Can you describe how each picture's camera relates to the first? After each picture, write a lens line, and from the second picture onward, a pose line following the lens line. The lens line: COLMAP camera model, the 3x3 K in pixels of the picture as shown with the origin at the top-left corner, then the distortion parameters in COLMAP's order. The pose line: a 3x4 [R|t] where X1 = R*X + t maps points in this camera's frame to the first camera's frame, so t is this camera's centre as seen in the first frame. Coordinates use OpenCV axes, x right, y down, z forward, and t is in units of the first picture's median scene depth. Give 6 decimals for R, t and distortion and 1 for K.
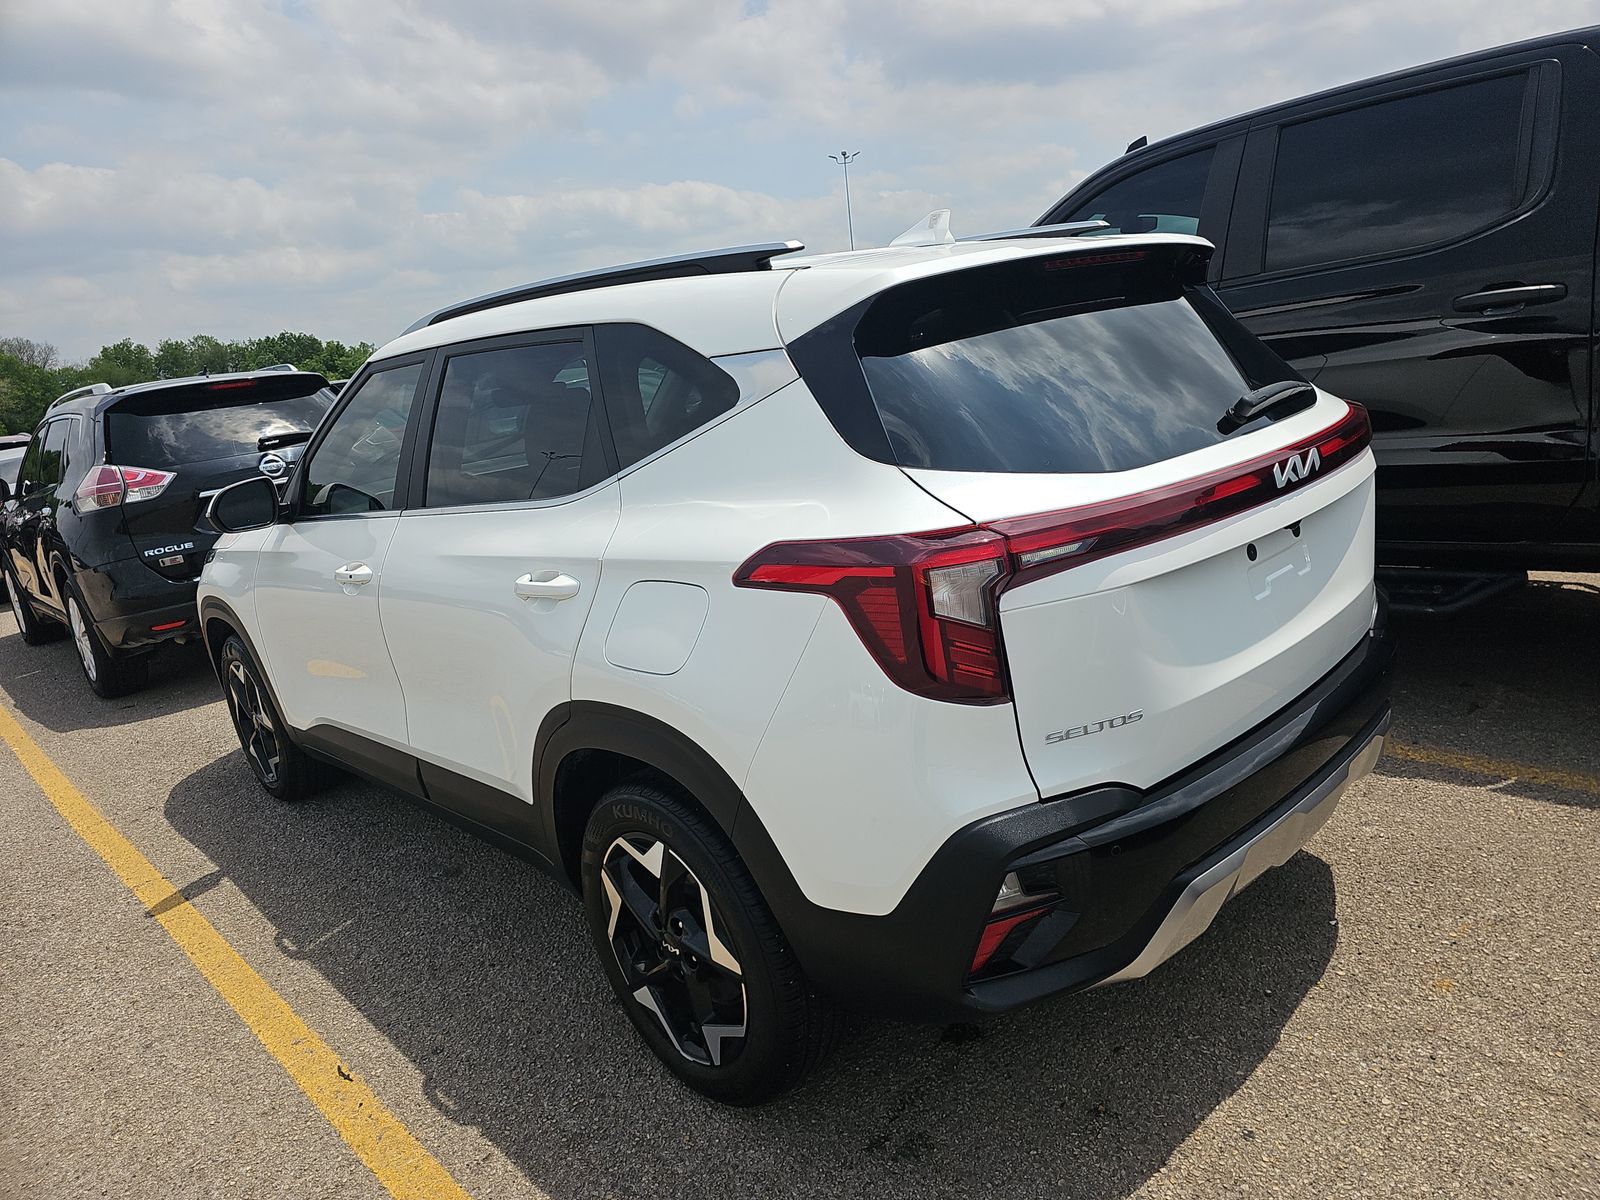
lens RADIAL K [[1080.0, 0, 800.0], [0, 1080.0, 600.0], [0, 0, 1]] dist [0.050524, -0.057347]
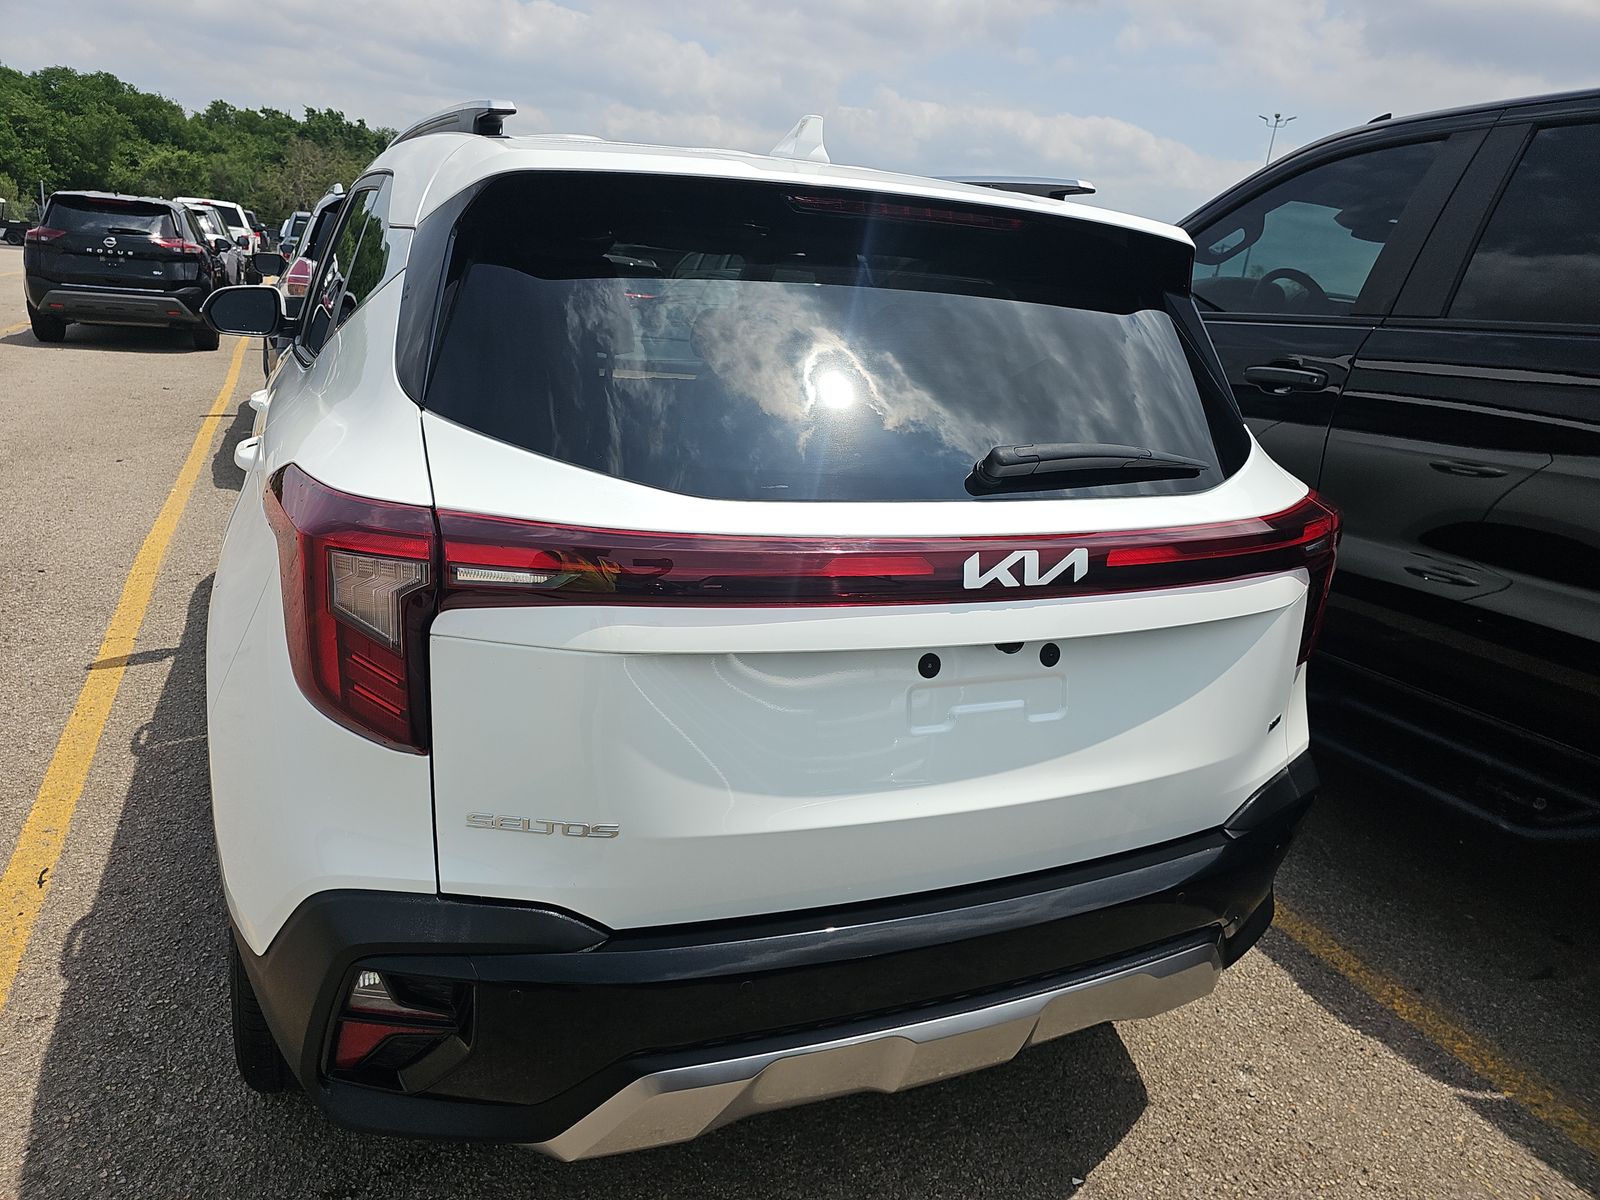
lens RADIAL K [[1072.0, 0, 796.7], [0, 1072.0, 588.5], [0, 0, 1]] dist [0.044603, -0.049850]
pose [[0.916283, 0.295674, -0.270190, 0.333440], [-0.280407, 0.955229, 0.094393, -0.086730], [0.286003, -0.010728, 0.958169, 0.211111]]
